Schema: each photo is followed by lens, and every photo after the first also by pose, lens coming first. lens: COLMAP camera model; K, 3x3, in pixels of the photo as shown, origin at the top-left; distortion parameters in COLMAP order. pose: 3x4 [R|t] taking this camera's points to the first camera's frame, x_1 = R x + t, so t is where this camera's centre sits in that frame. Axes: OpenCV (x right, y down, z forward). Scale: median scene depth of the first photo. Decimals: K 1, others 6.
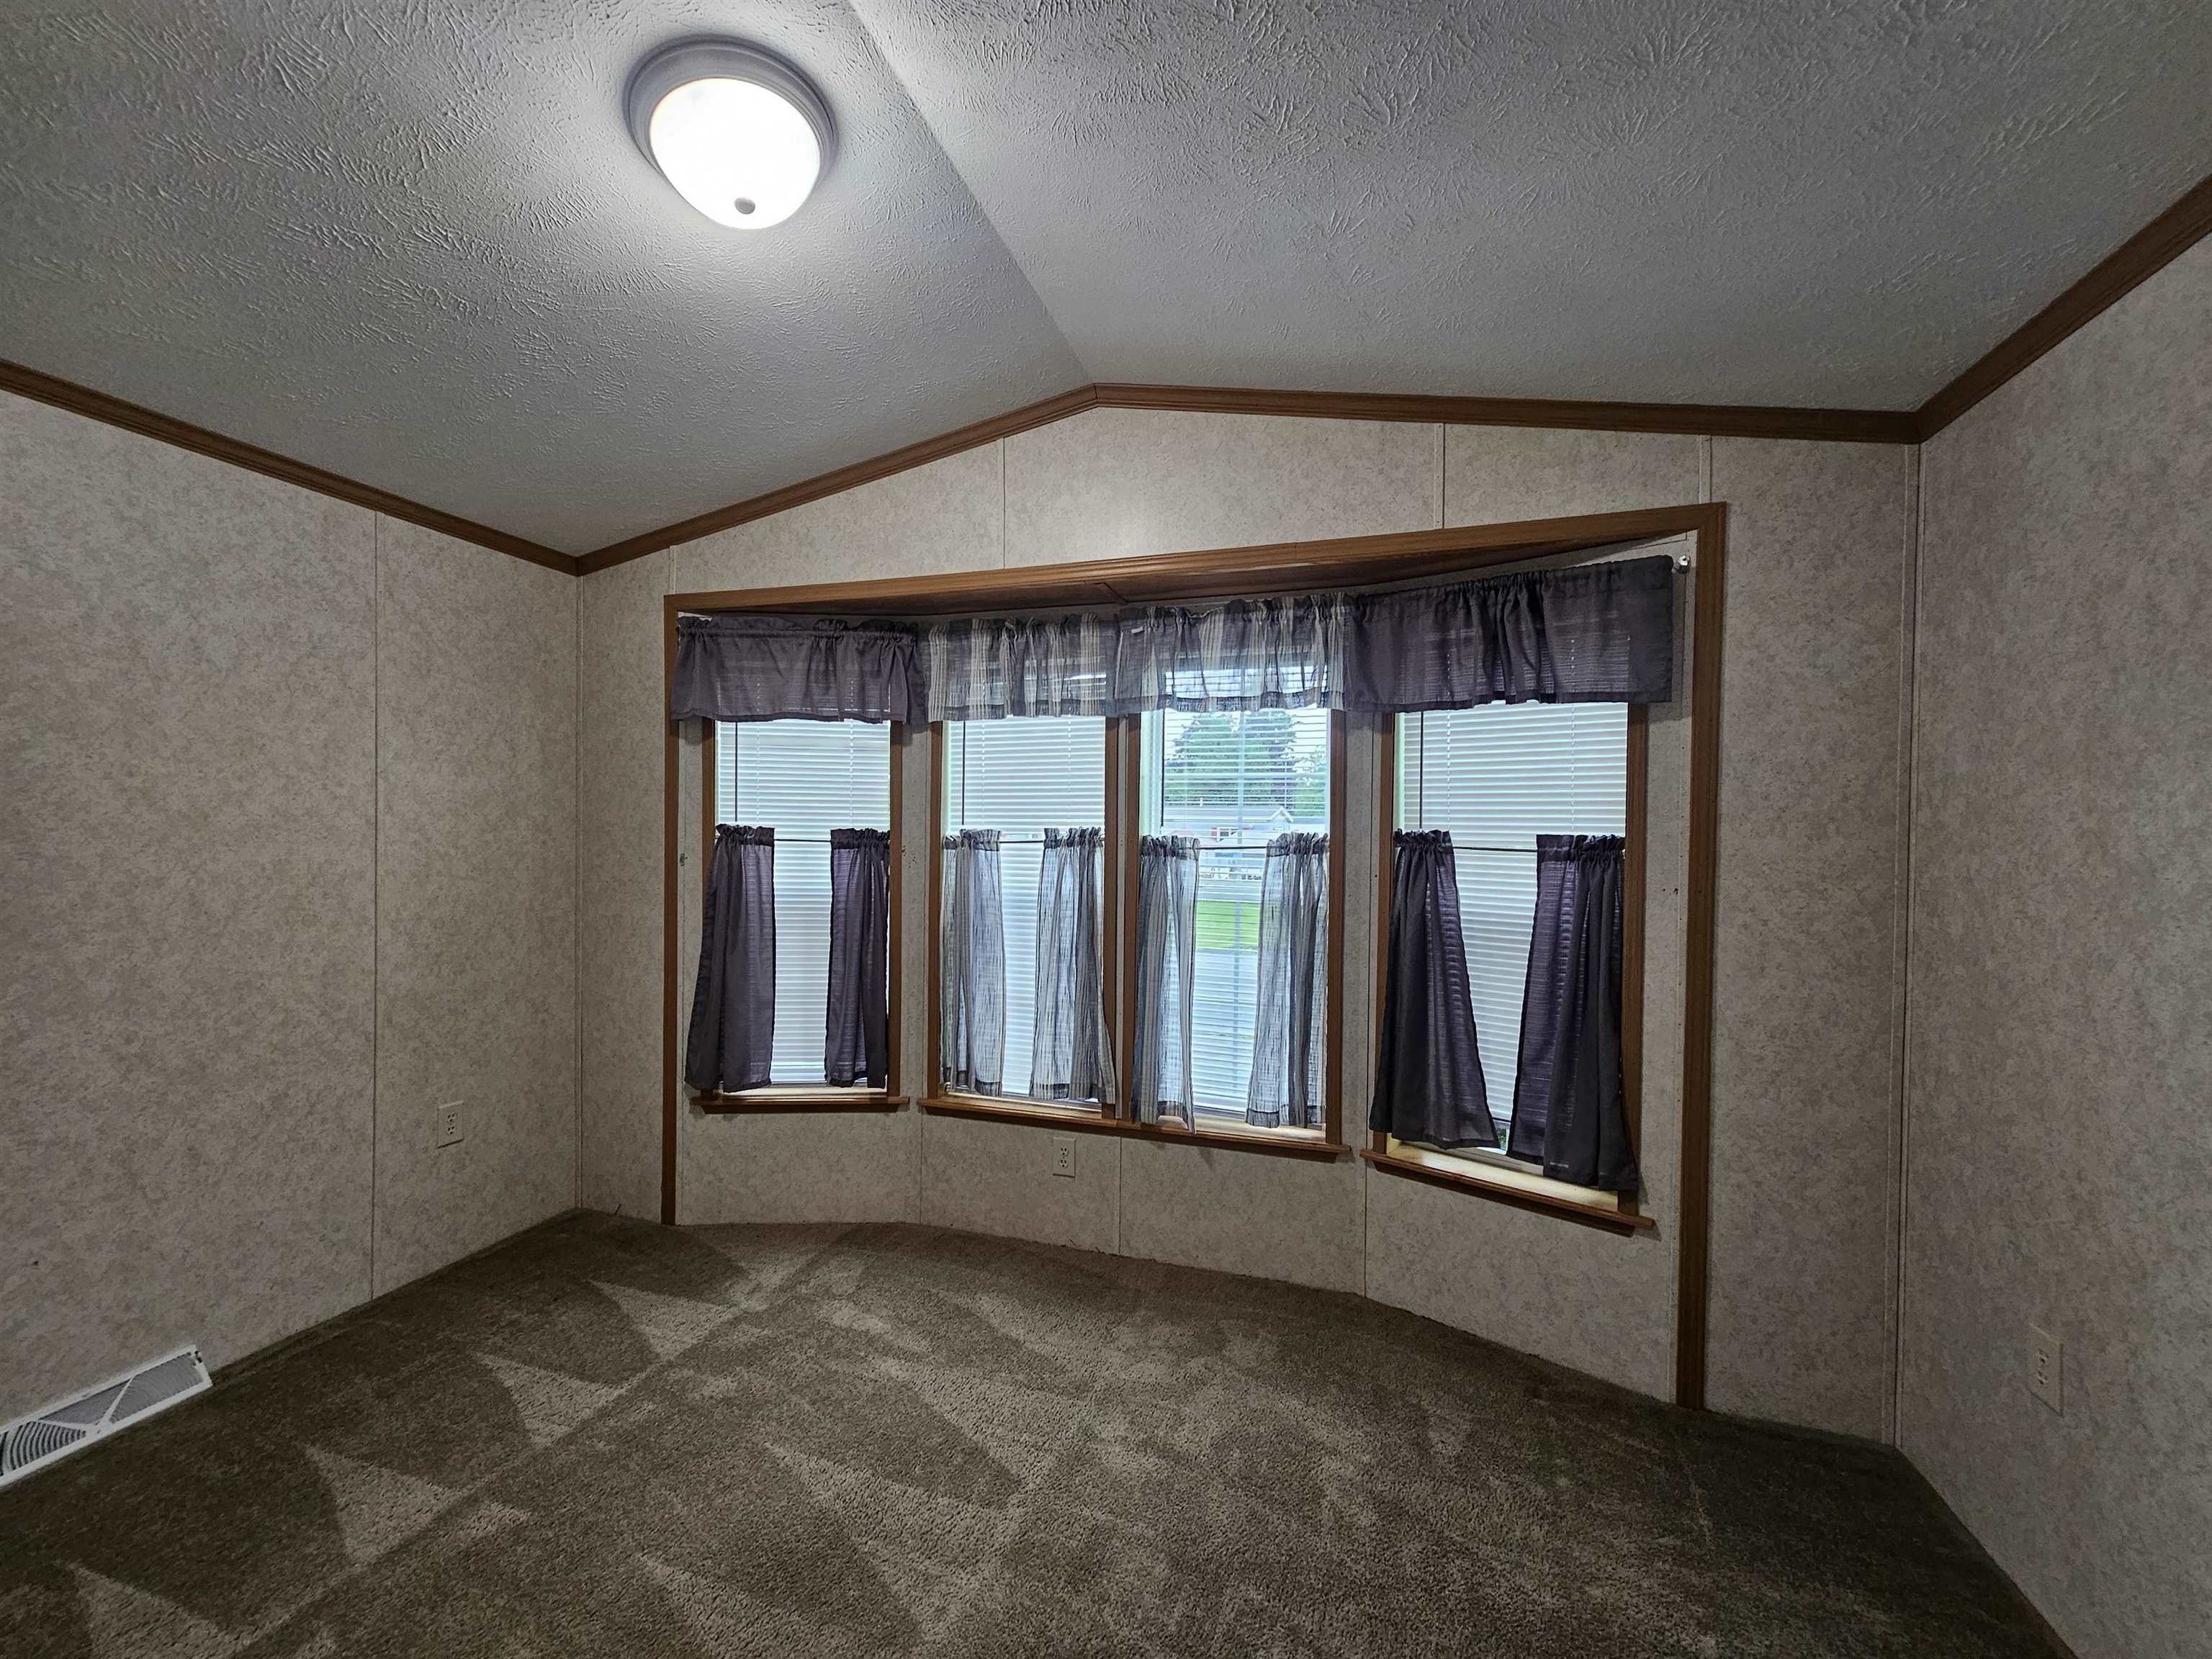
lens RADIAL K [[889.9, 0, 1094.8], [0, 889.9, 844.5], [0, 0, 1]] dist [-0.002293, -0.000205]
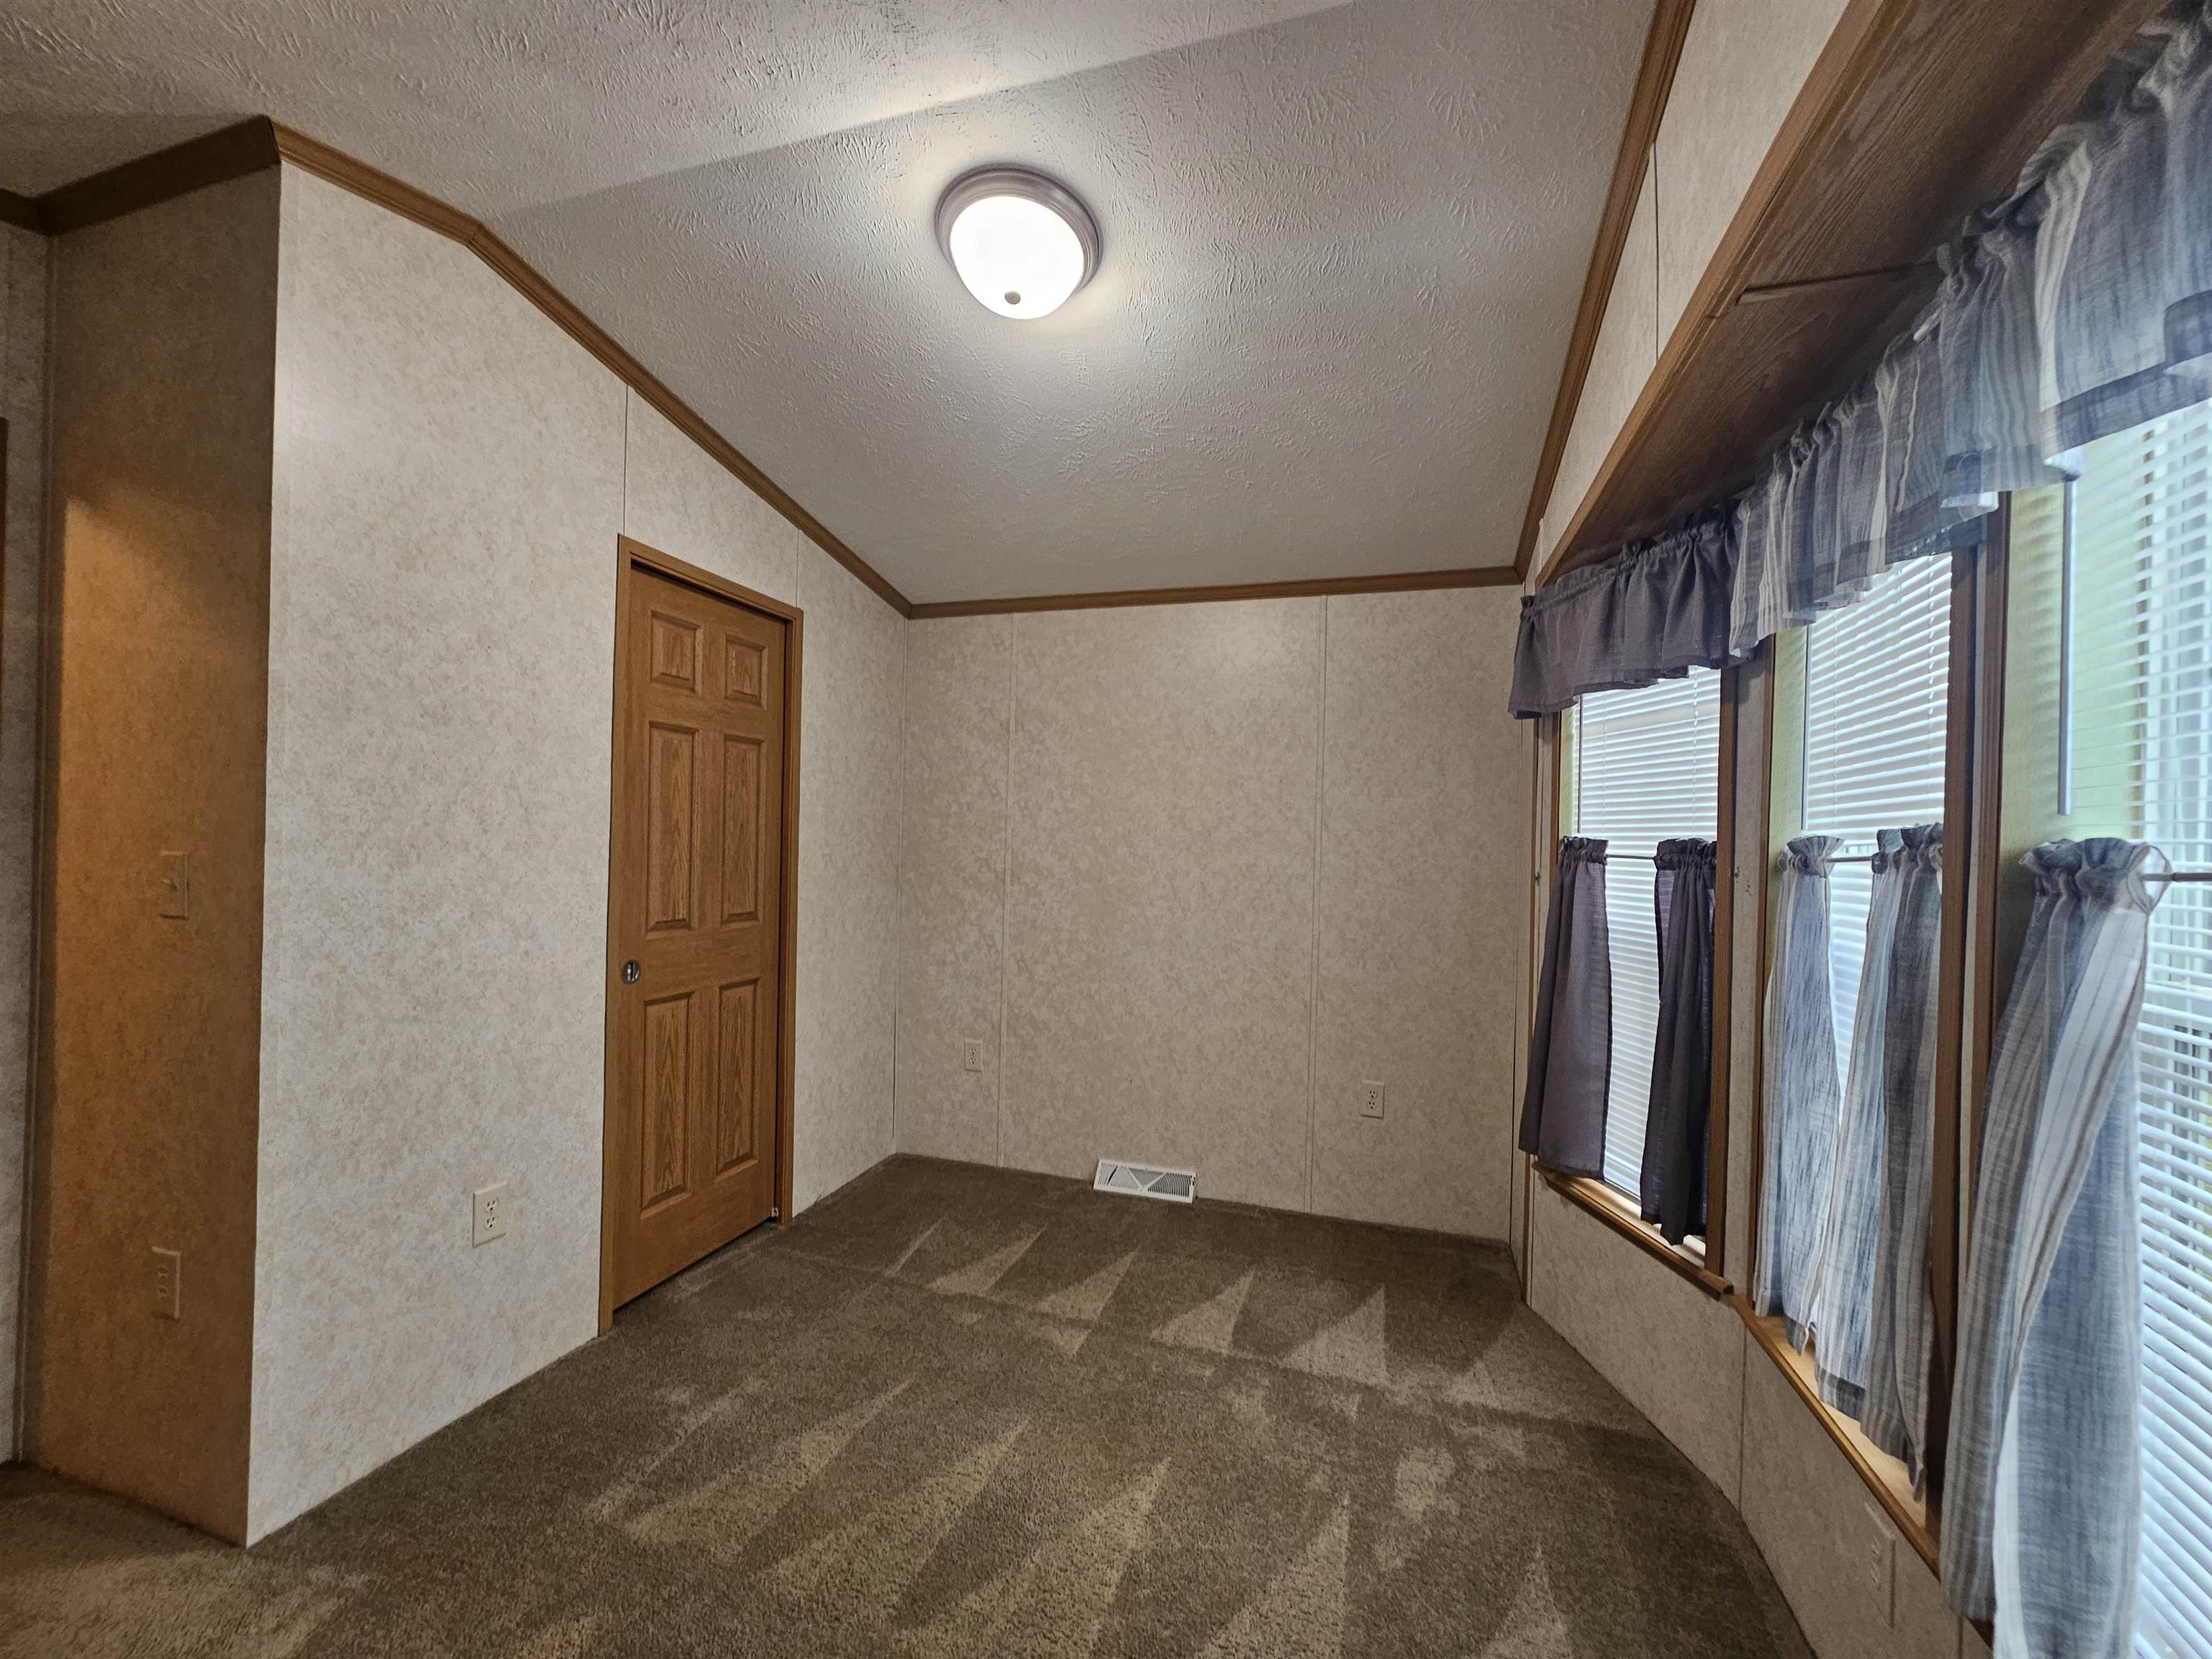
lens RADIAL K [[908.6, 0, 1108.1], [0, 908.6, 842.2], [0, 0, 1]] dist [0.000743, -0.000235]
pose [[0.008327, -0.013887, -0.999869, 0.431753], [-0.035086, 0.999284, -0.014171, 0.009378], [0.999350, 0.035200, 0.007834, 0.603170]]
